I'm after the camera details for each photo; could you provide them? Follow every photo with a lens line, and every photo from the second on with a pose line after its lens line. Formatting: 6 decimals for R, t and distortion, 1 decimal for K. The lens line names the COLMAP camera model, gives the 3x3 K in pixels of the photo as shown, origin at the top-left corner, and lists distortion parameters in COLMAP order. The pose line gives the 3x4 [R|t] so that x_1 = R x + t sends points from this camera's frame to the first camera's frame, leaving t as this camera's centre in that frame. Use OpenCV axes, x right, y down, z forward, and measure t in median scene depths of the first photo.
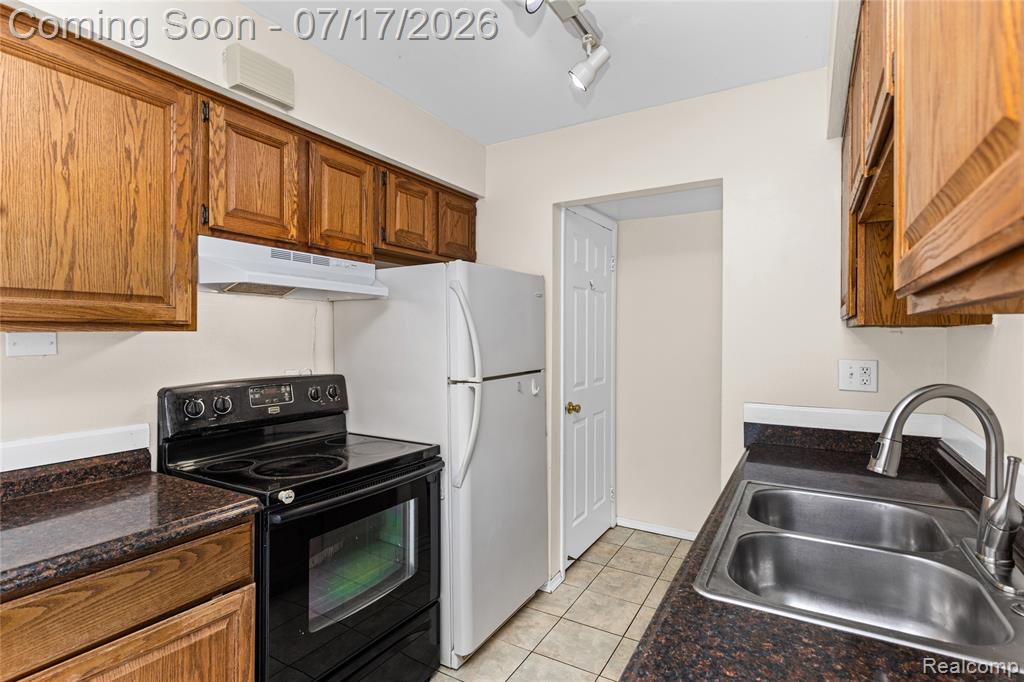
lens RADIAL K [[508.4, 0, 508.9], [0, 508.4, 335.3], [0, 0, 1]] dist [0.004246, -0.000516]
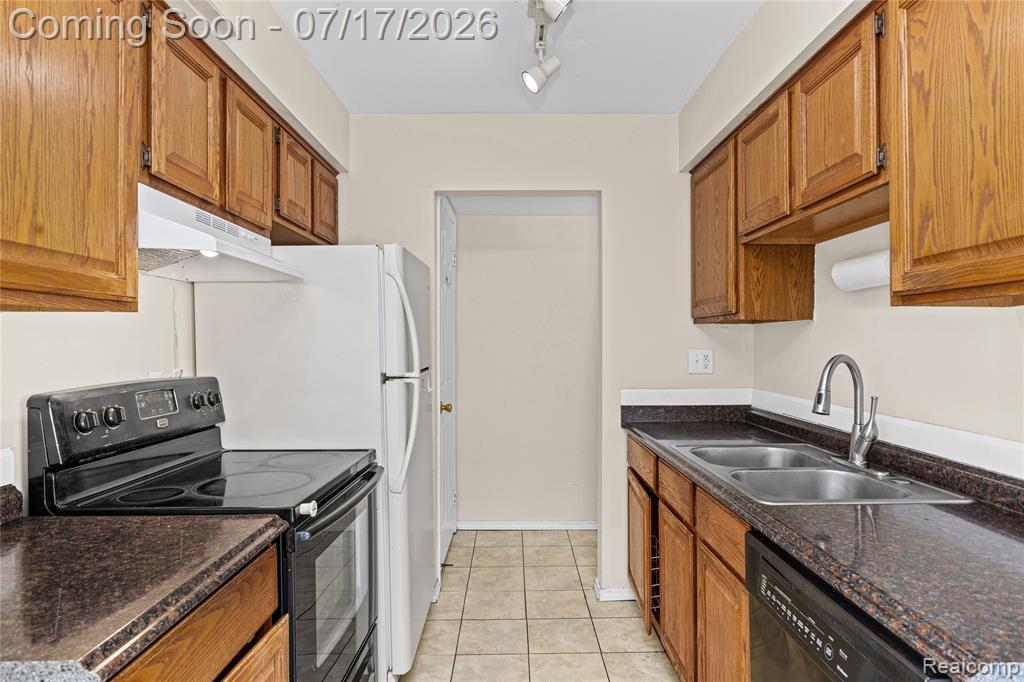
lens RADIAL K [[579.1, 0, 513.8], [0, 579.1, 343.7], [0, 0, 1]] dist [-0.014801, 0.001523]
pose [[0.858485, -0.003958, 0.512824, -0.499426], [0.002972, 0.999992, 0.002743, 0.032269], [-0.512831, -0.000831, 0.858489, 0.002751]]
